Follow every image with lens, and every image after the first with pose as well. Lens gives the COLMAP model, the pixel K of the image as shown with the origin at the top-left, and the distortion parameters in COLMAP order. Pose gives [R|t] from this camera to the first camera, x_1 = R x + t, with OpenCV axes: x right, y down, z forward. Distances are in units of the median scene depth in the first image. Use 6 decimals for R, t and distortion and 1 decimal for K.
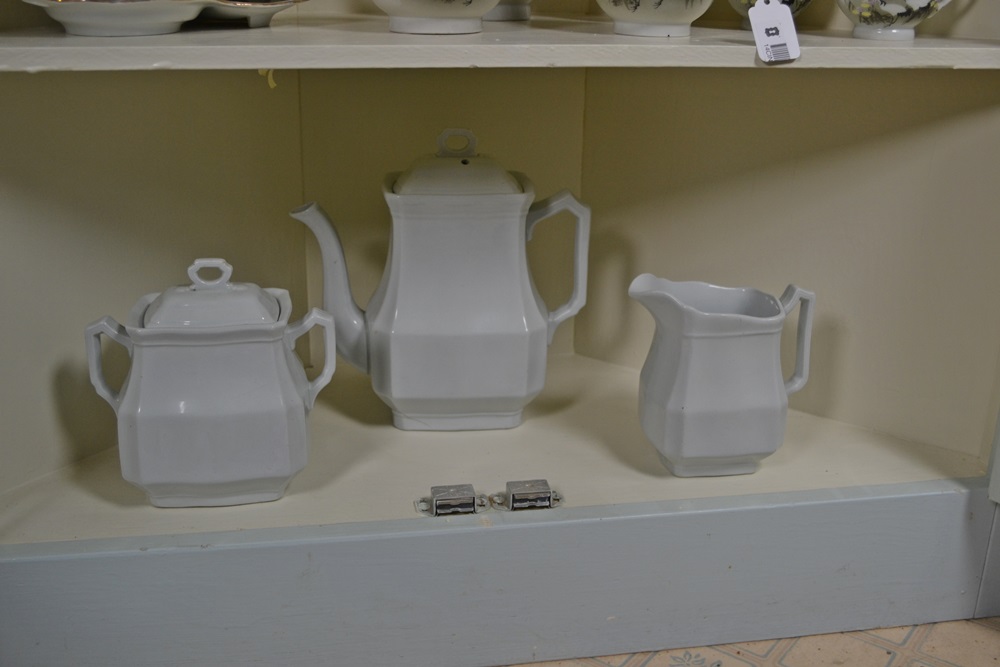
lens RADIAL K [[1023.6, 0, 500.0], [0, 1023.6, 333.5], [0, 0, 1]] dist [0.007922, -0.001773]
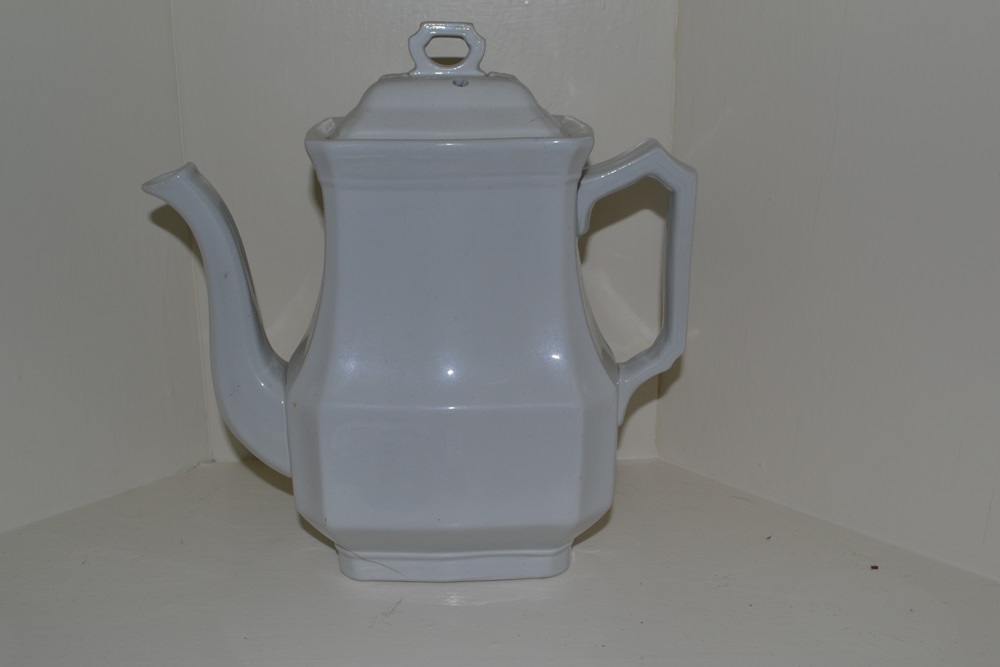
lens RADIAL K [[1023.6, 0, 500.0], [0, 1023.6, 333.5], [0, 0, 1]] dist [0.007922, -0.001773]
pose [[0.998832, 0.000109, -0.048313, 0.012943], [-0.002352, 0.998922, -0.046361, -0.015640], [0.048256, 0.046421, 0.997756, 0.532518]]
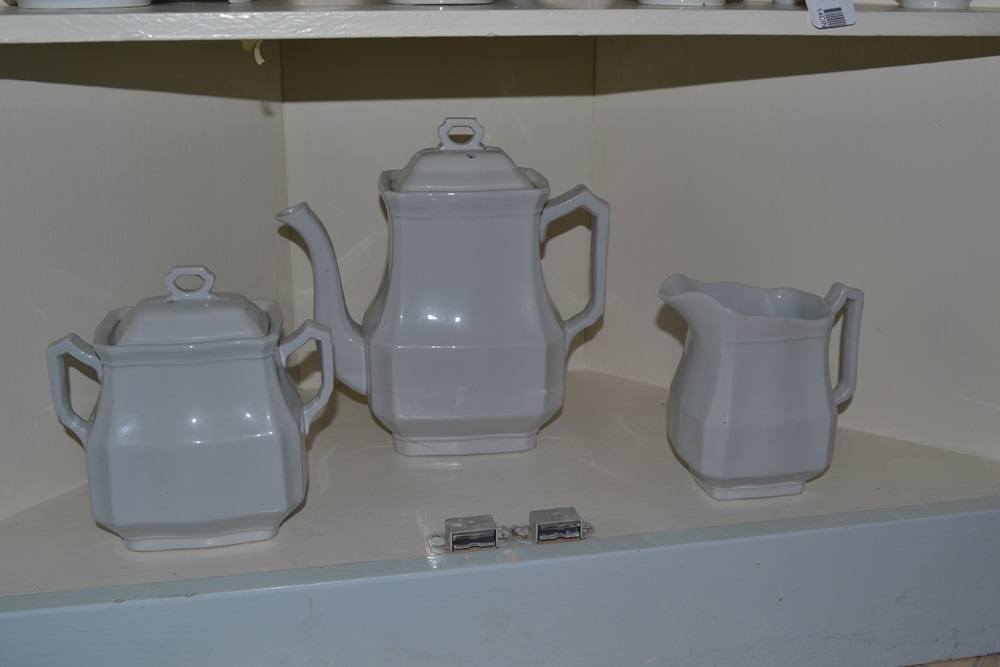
lens RADIAL K [[1032.6, 0, 499.7], [0, 1032.6, 343.4], [0, 0, 1]] dist [-0.000126, 0.005806]
pose [[0.999336, -0.022536, 0.028639, -0.042883], [0.022945, 0.999638, -0.014034, 0.011756], [-0.028312, 0.014682, 0.999491, 0.106605]]
